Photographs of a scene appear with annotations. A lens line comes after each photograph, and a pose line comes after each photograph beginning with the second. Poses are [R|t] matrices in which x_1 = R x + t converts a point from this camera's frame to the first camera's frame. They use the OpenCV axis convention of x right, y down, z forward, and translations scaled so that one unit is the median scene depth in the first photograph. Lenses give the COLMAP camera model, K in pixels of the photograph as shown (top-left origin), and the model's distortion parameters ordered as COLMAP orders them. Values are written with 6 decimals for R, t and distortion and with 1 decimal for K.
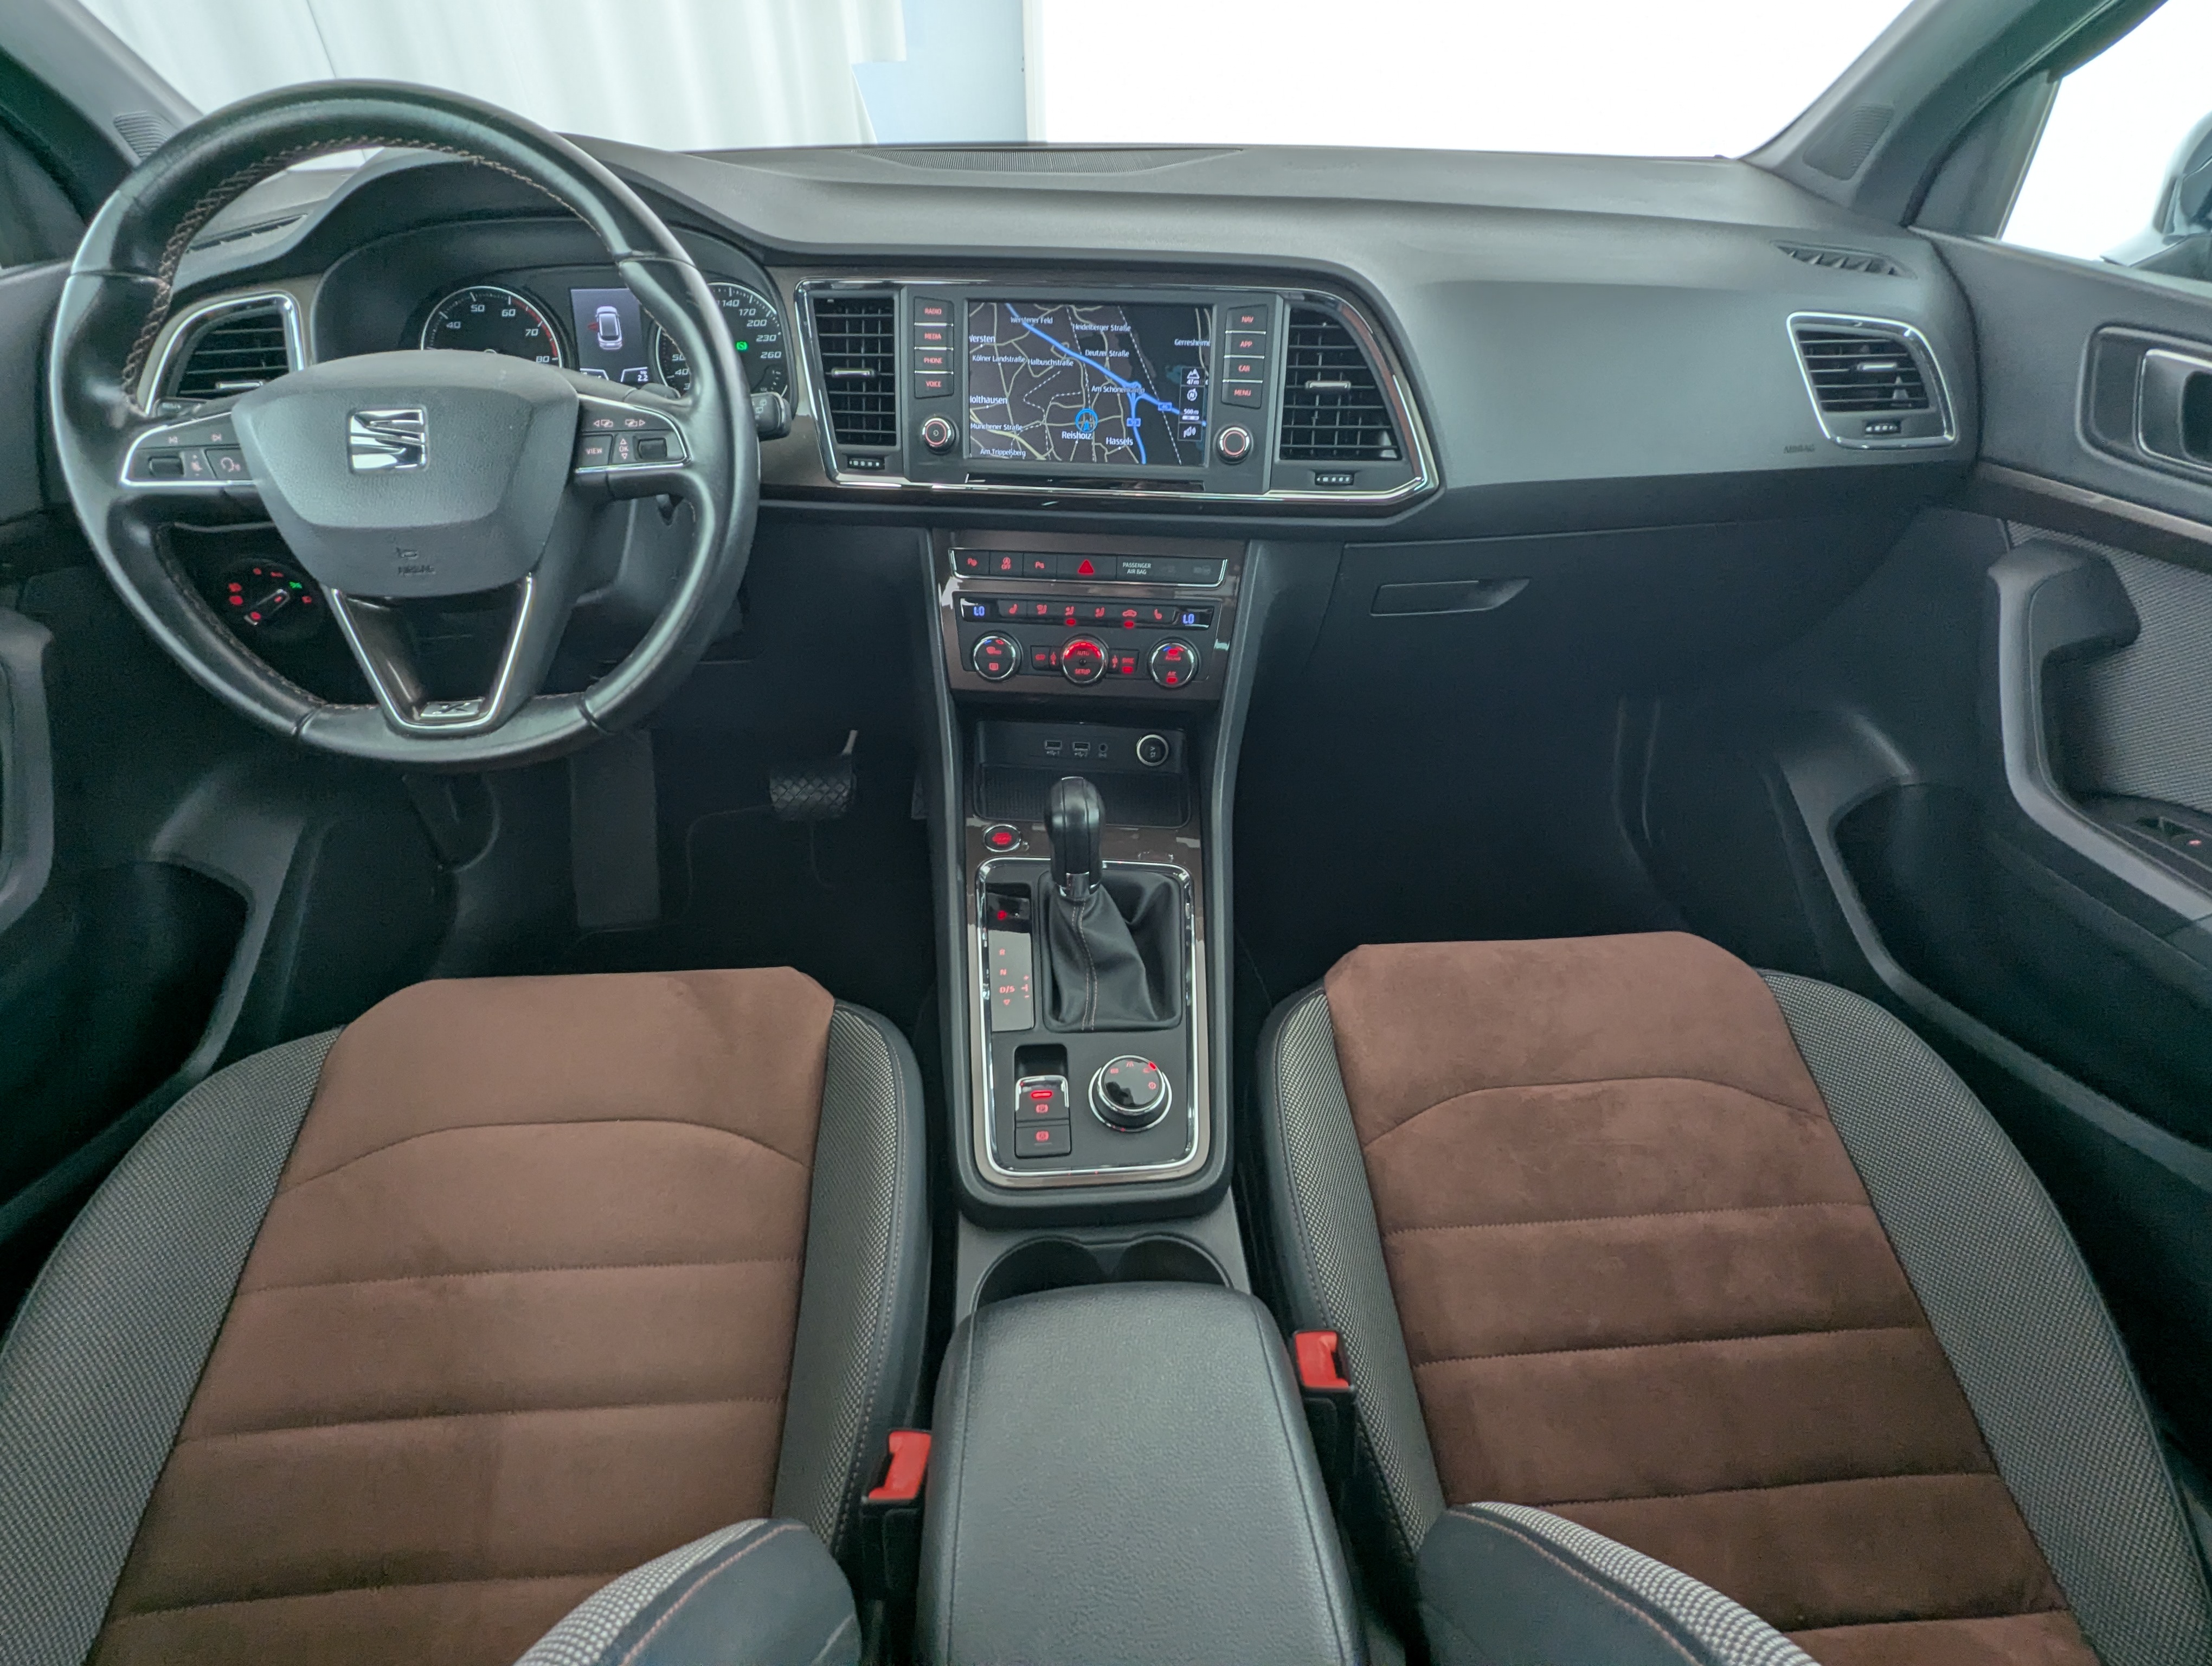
lens RADIAL K [[1052.2, 0, 1098.0], [0, 1052.2, 837.9], [0, 0, 1]] dist [-0.001704, 0.001123]
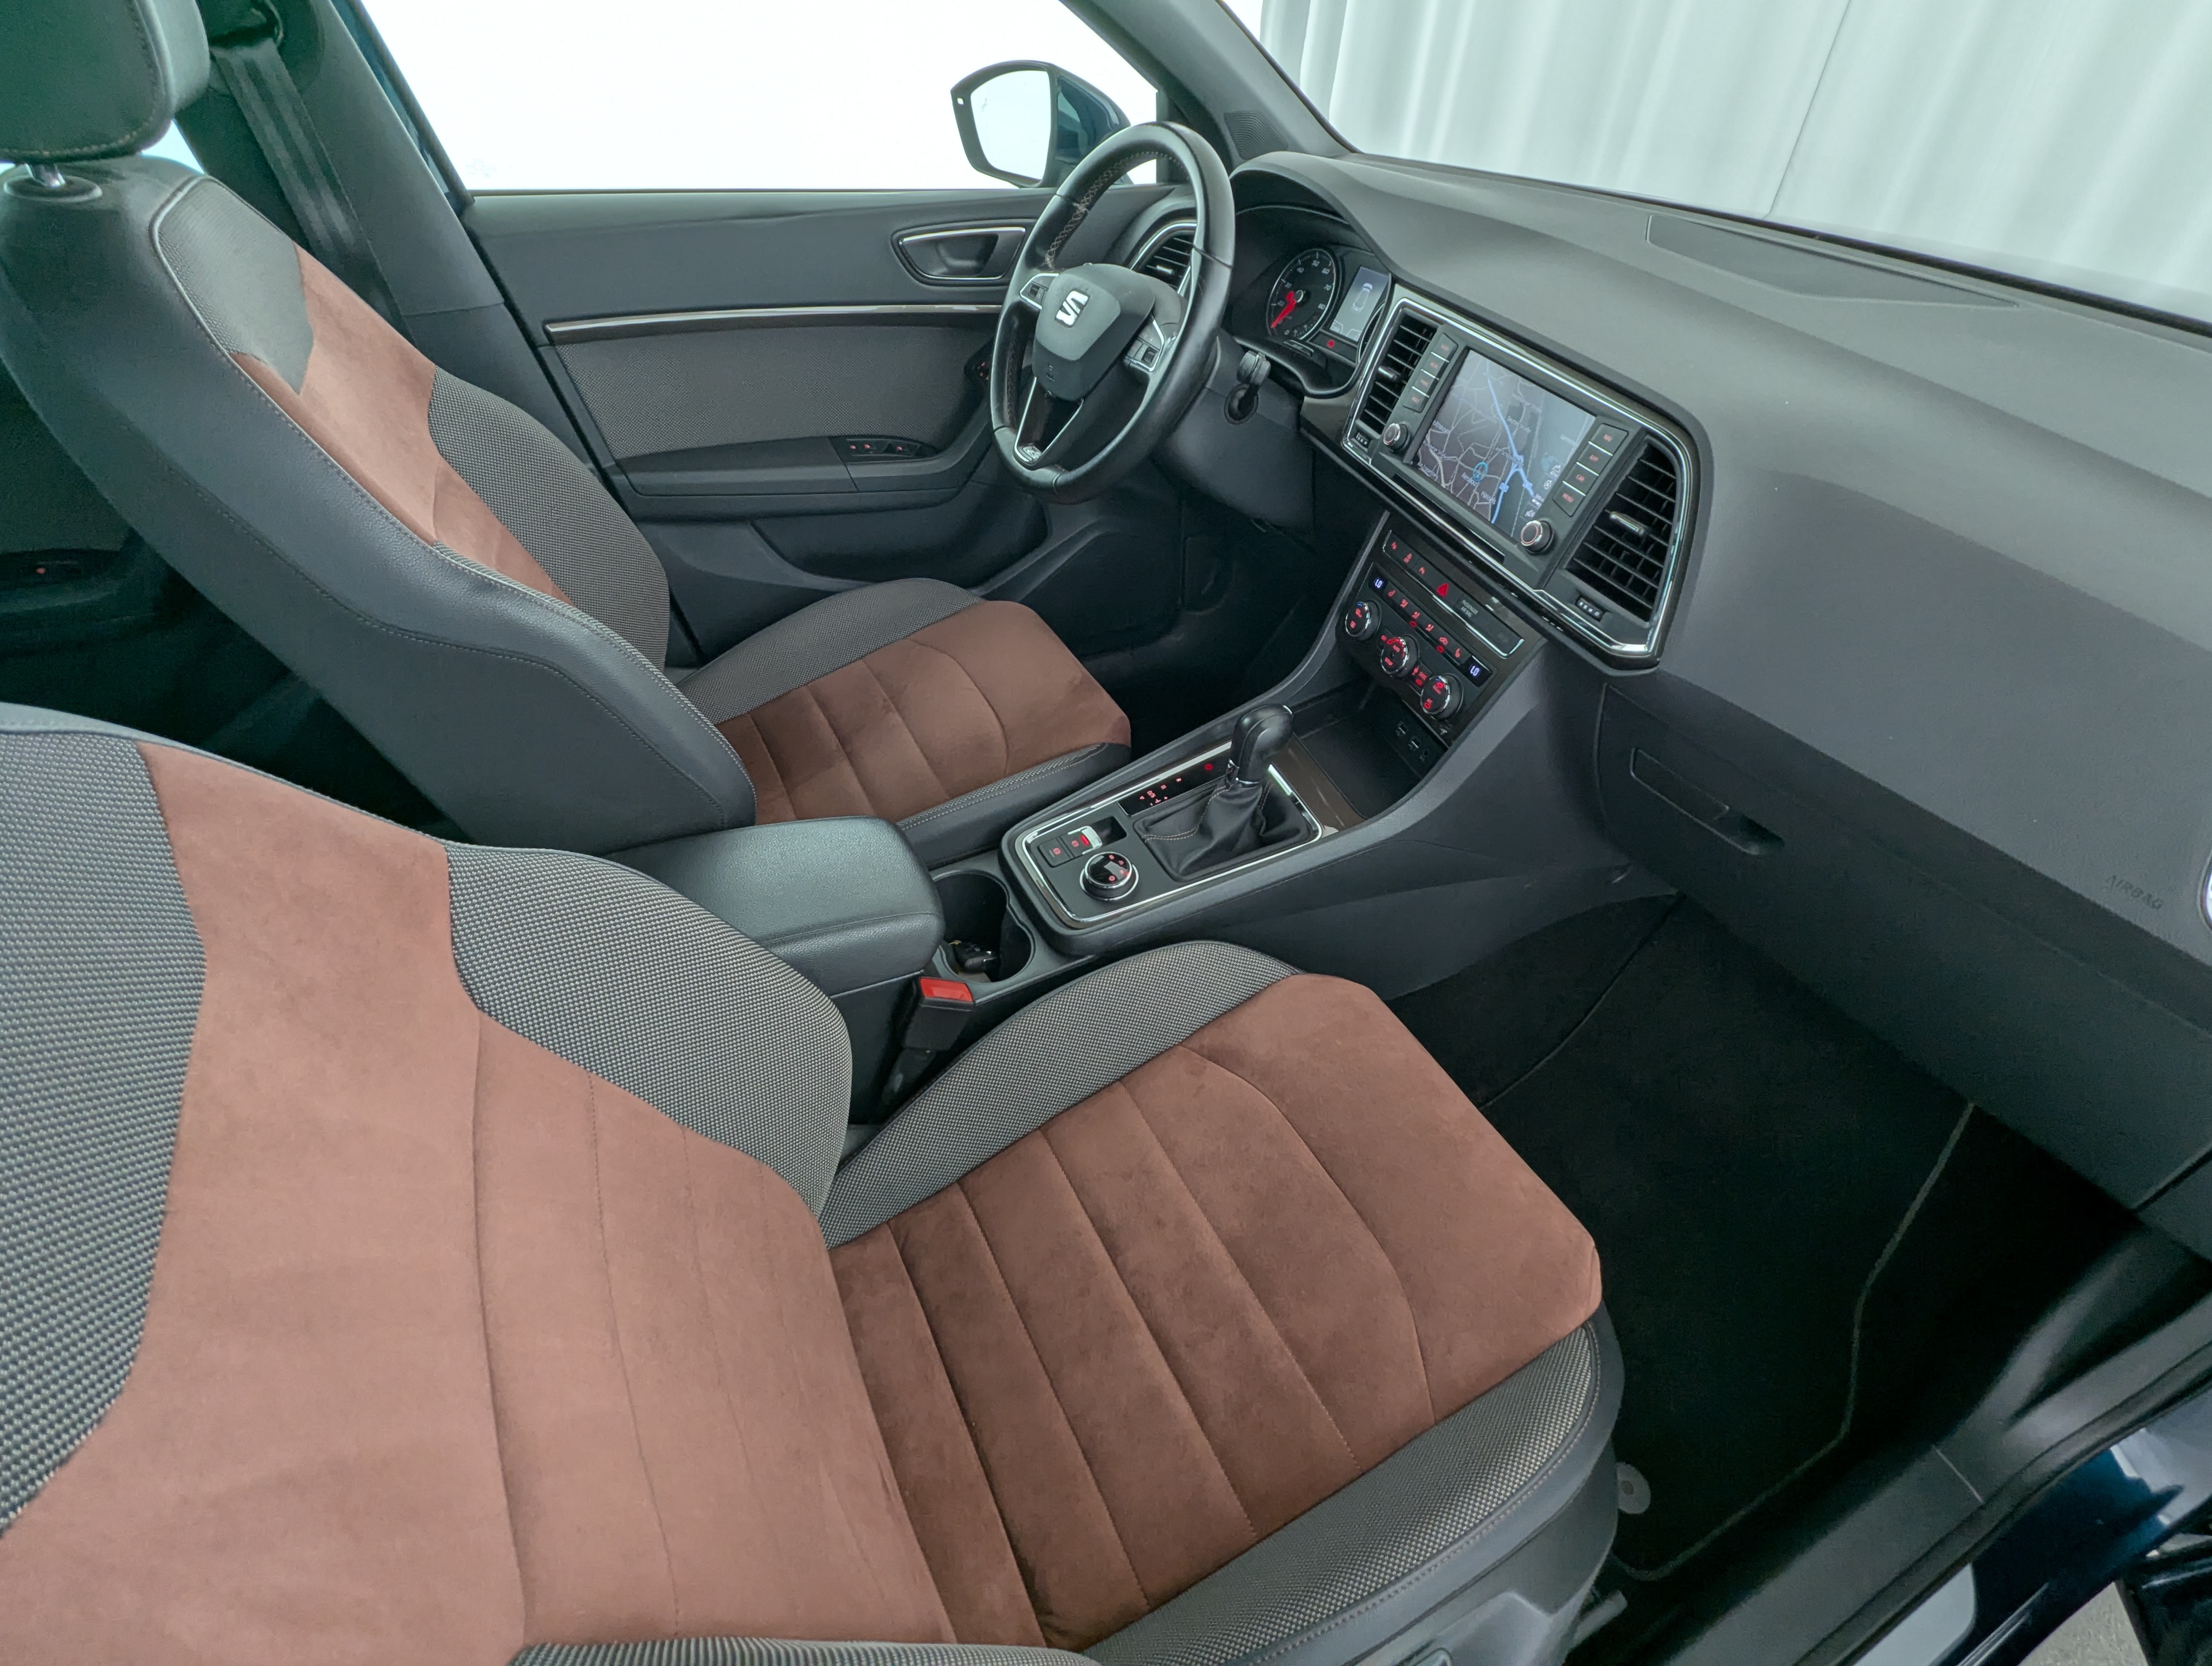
lens RADIAL K [[1052.2, 0, 1101.4], [0, 1052.2, 828.0], [0, 0, 1]] dist [-0.001704, 0.001123]
pose [[0.391233, 0.606200, -0.692429, 0.882479], [-0.584813, 0.744716, 0.321547, -0.232749], [0.710585, 0.279141, 0.645871, 0.056112]]
